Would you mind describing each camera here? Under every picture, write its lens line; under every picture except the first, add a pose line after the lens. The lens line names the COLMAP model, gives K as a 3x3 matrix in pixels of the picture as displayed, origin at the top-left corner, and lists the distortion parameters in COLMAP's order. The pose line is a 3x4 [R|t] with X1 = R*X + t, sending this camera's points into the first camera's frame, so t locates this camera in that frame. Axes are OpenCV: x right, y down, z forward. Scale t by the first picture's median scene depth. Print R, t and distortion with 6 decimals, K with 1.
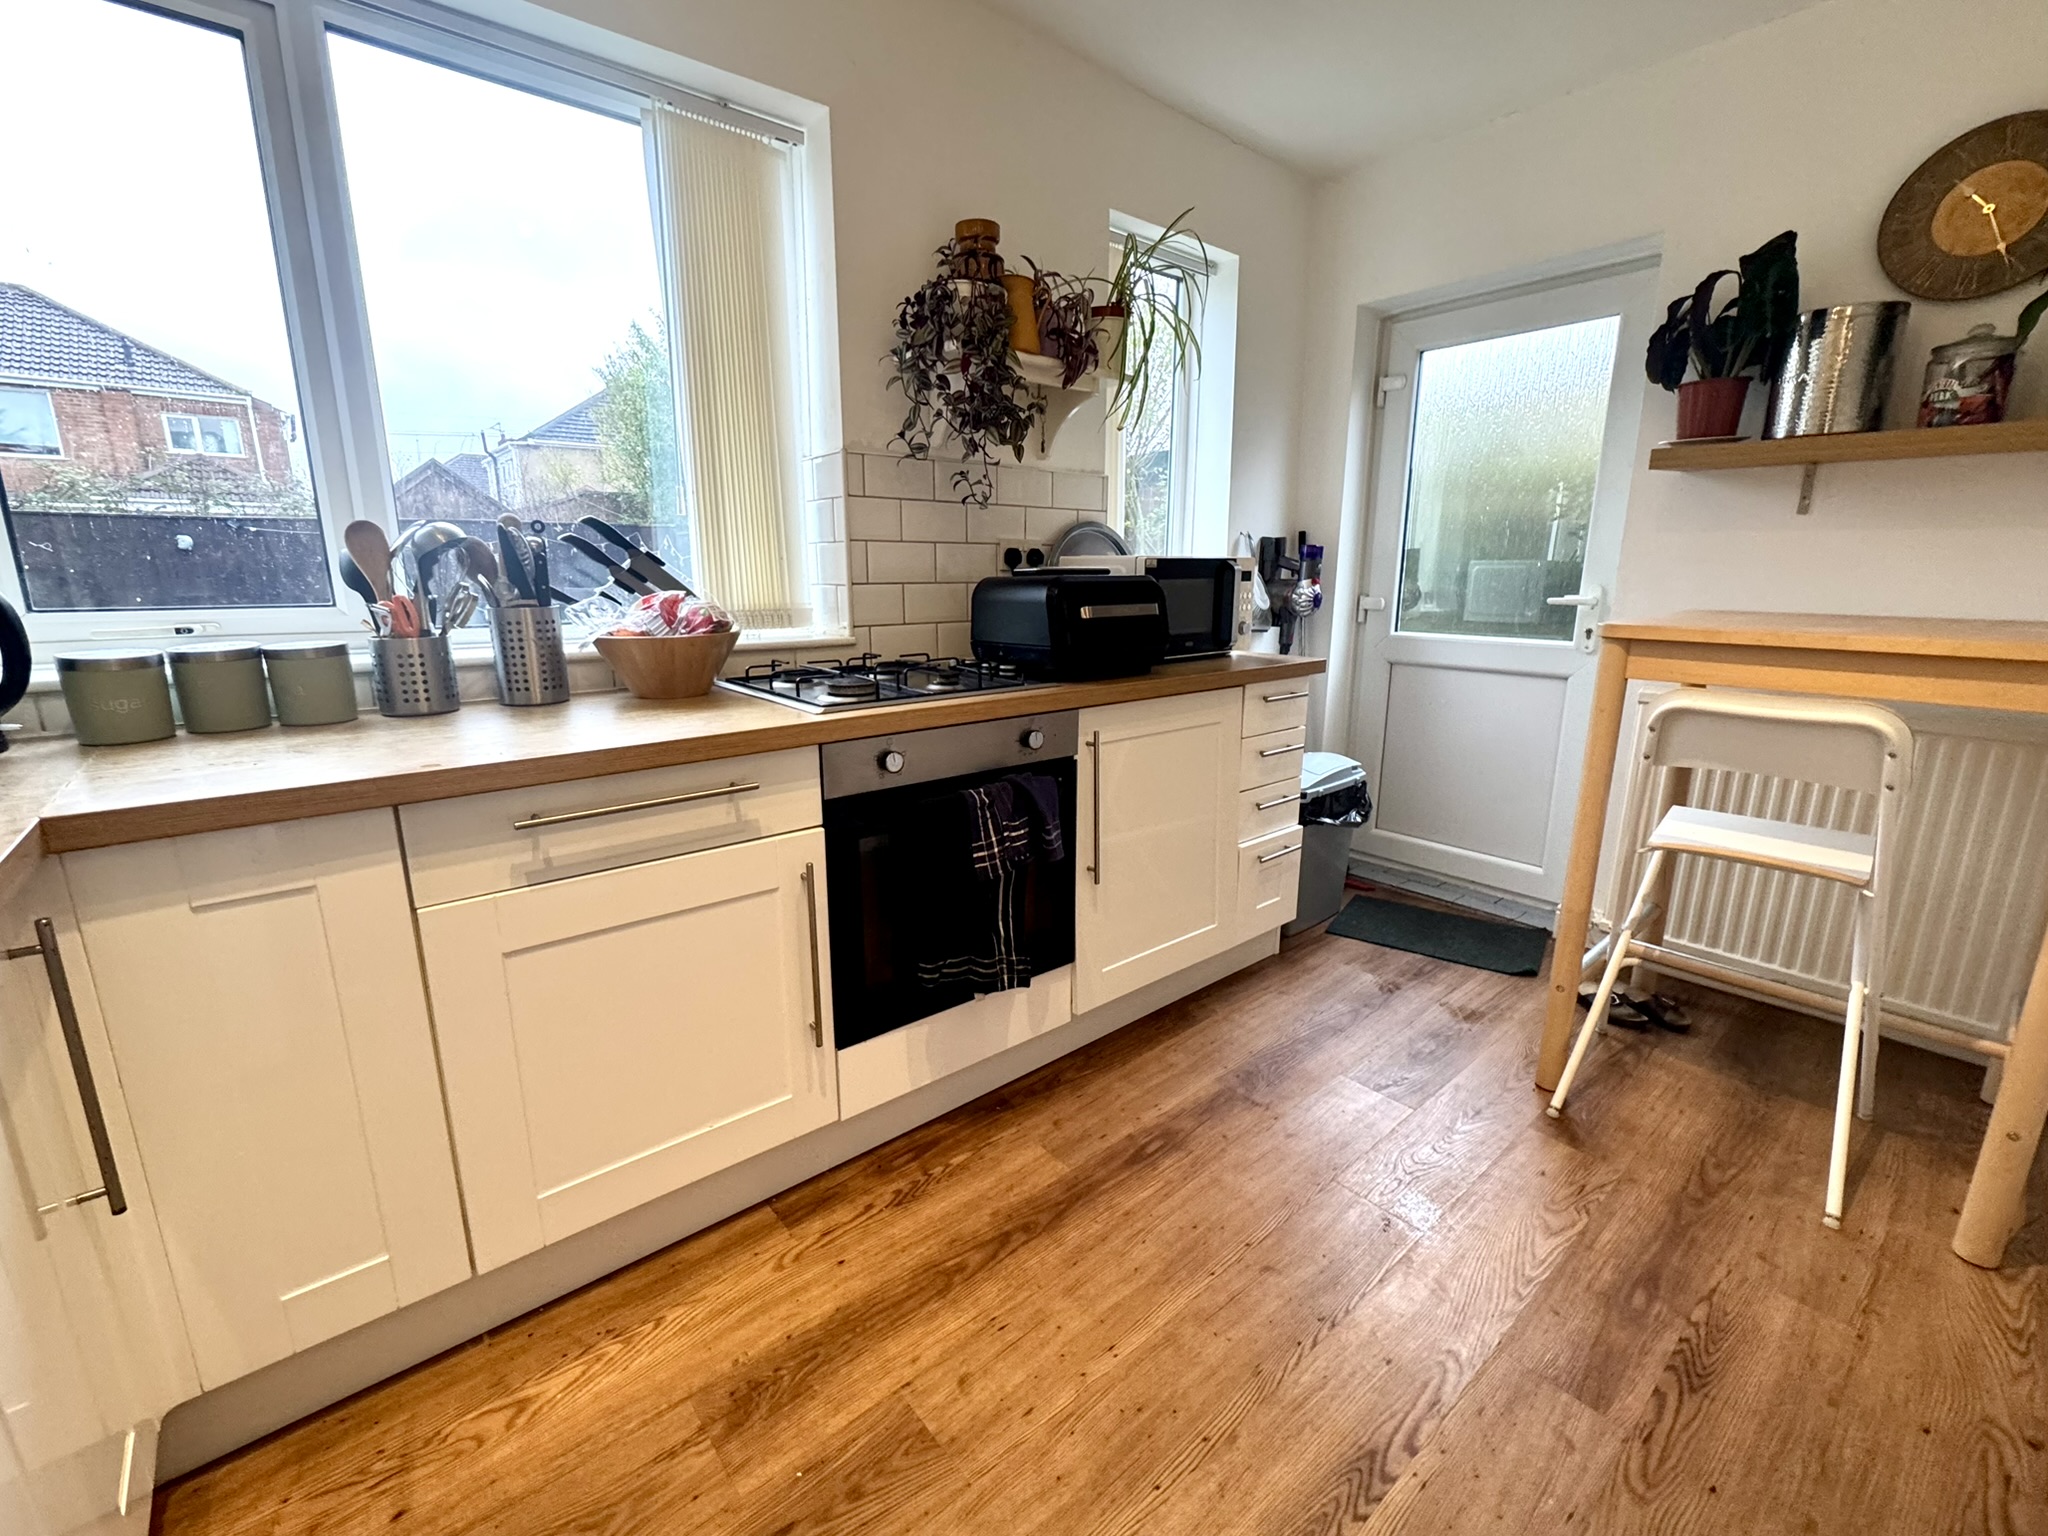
lens RADIAL K [[841.7, 0, 1048.1], [0, 841.7, 764.0], [0, 0, 1]] dist [-0.009953, 0.000941]
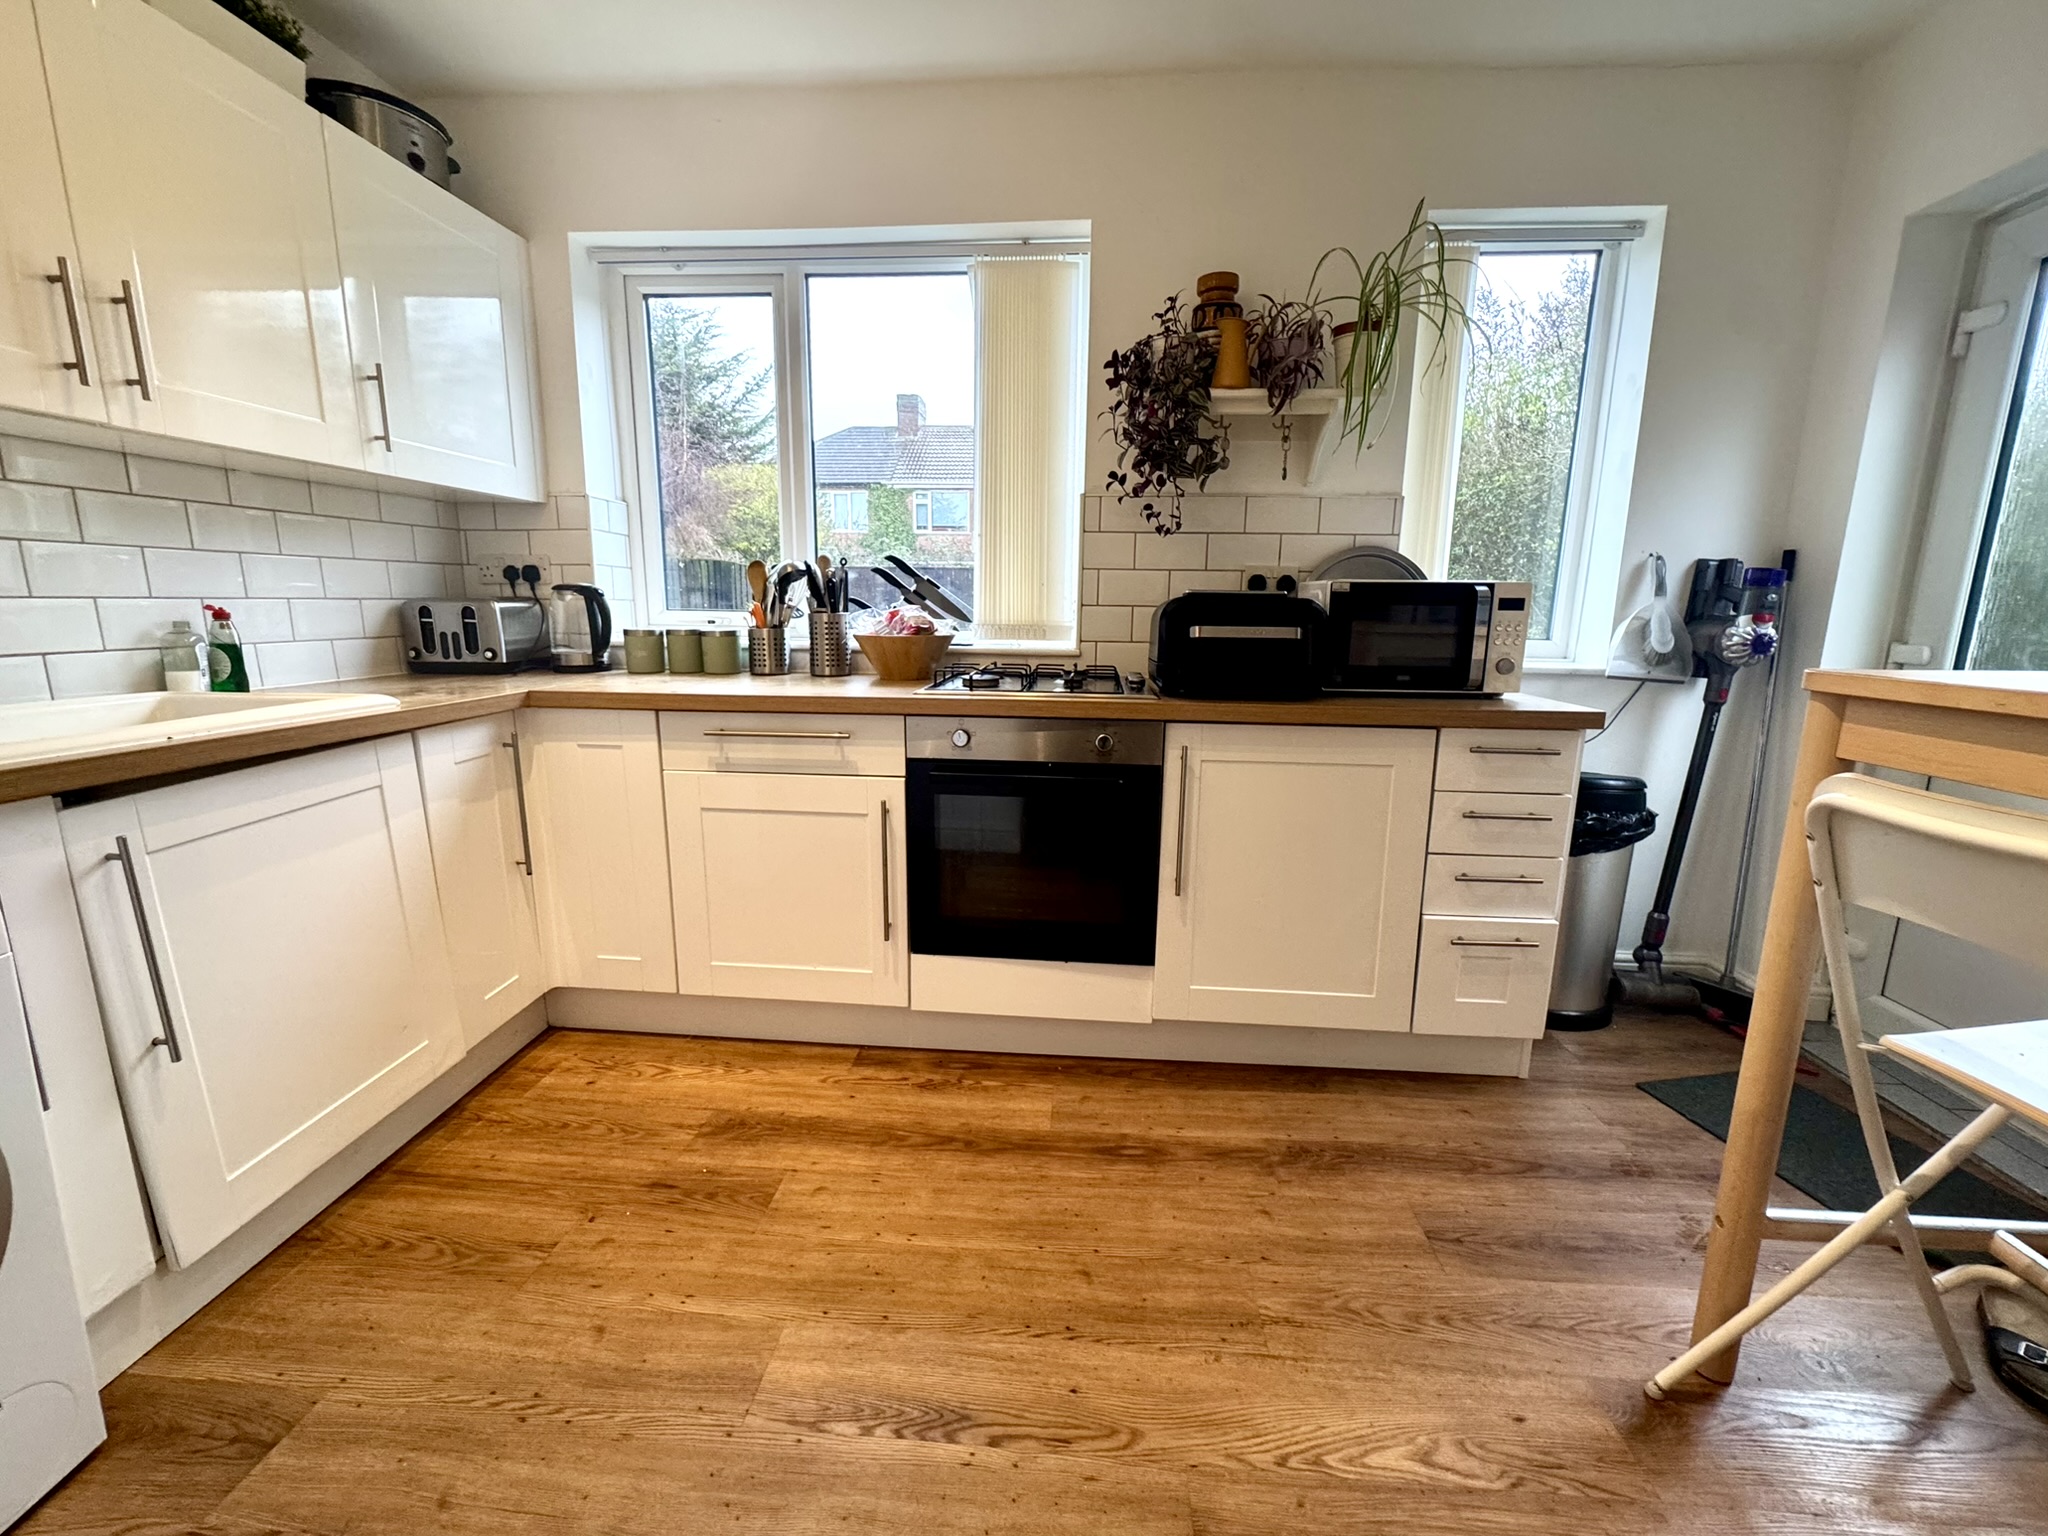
lens RADIAL K [[841.7, 0, 1061.1], [0, 841.7, 766.6], [0, 0, 1]] dist [-0.009953, 0.000941]
pose [[0.721132, 0.138122, -0.678889, 0.790885], [-0.167857, 0.985561, 0.022213, -0.013946], [0.672155, 0.097938, 0.733904, 0.172807]]
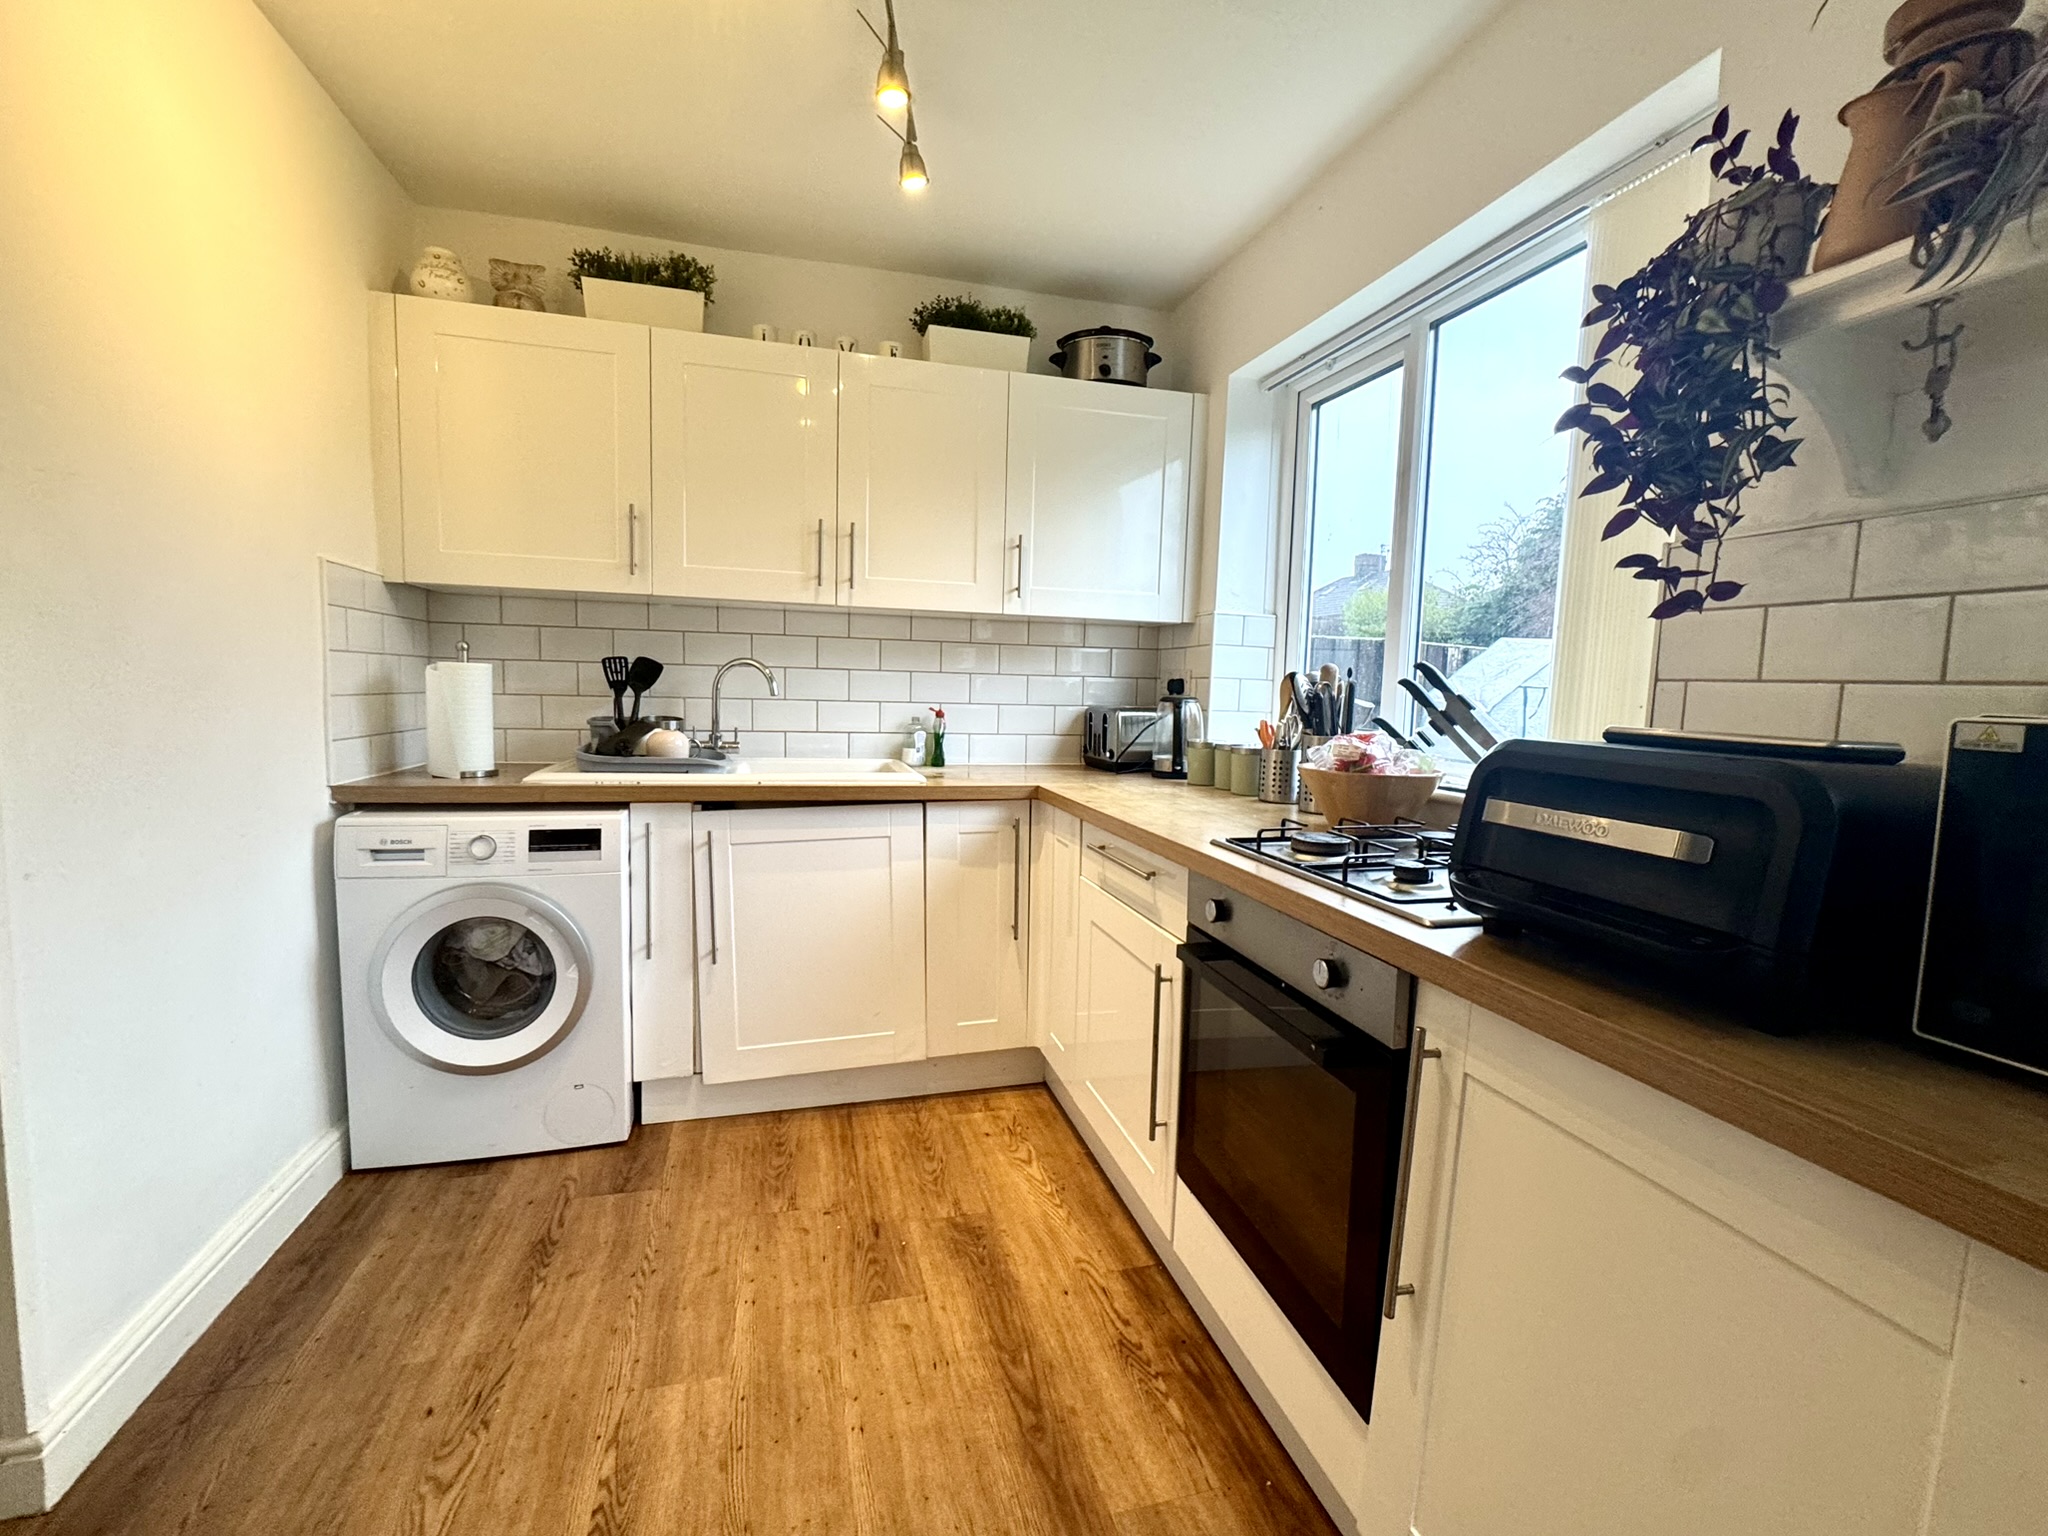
lens RADIAL K [[907.4, 0, 1028.5], [0, 907.4, 761.7], [0, 0, 1]] dist [-0.013022, 0.000342]
pose [[-0.430426, 0.062329, -0.900471, 0.791945], [-0.235058, 0.955452, 0.178493, -0.288733], [0.871482, 0.288492, -0.396601, 1.165407]]
